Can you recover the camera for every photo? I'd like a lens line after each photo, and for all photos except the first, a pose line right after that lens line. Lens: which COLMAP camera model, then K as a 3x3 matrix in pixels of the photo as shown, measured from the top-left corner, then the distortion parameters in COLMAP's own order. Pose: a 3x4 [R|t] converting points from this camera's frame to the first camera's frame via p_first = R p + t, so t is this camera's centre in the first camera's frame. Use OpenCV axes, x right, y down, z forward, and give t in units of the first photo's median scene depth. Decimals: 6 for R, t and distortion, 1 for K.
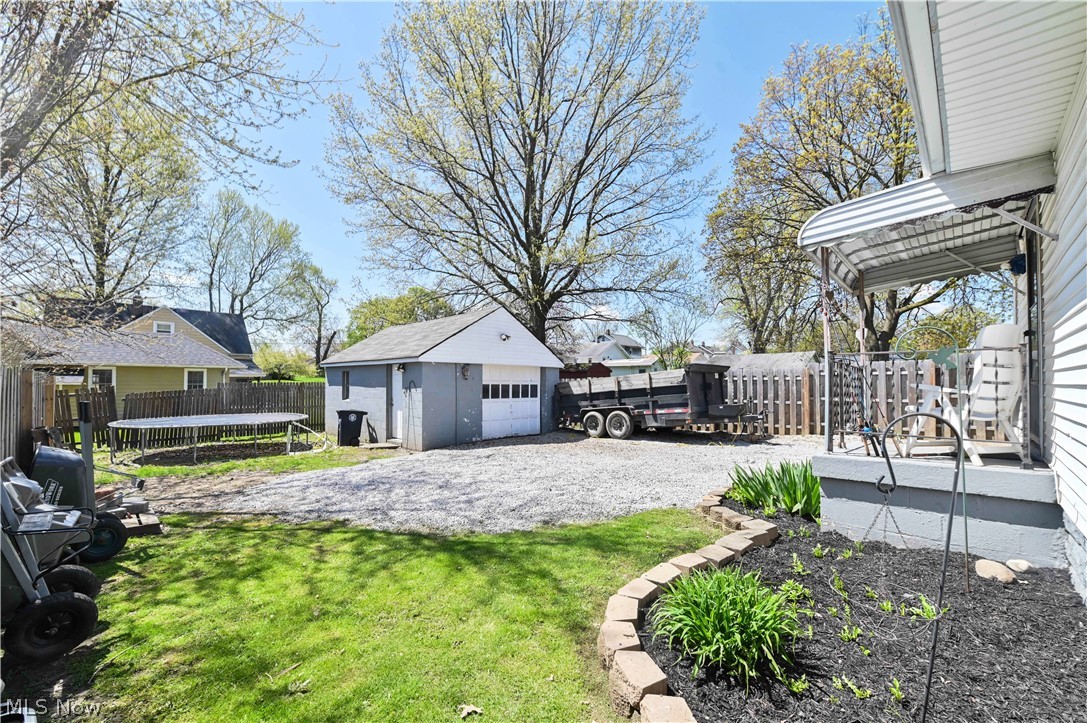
lens RADIAL K [[437.5, 0, 540.8], [0, 437.5, 355.9], [0, 0, 1]] dist [-0.002468, -0.000220]
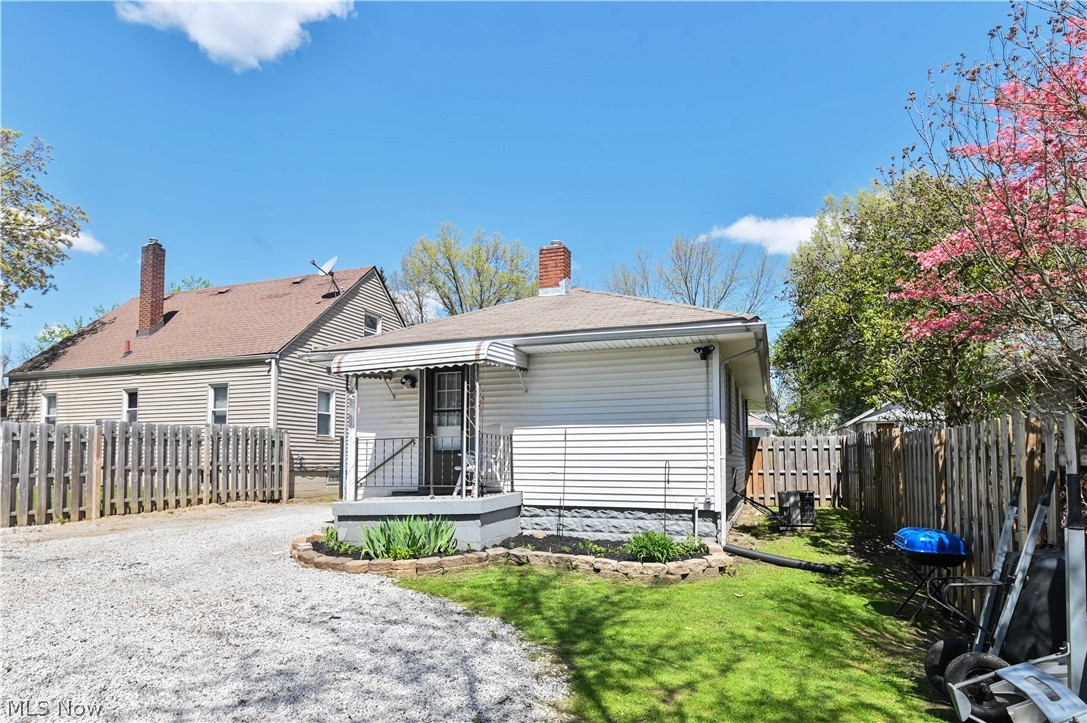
lens RADIAL K [[622.0, 0, 543.5], [0, 622.0, 361.5], [0, 0, 1]] dist [-0.008472, -0.000873]
pose [[-0.421520, 0.134504, 0.896789, -1.189931], [-0.061254, 0.982457, -0.176144, 0.115514], [-0.904748, -0.129180, -0.405886, 1.450104]]
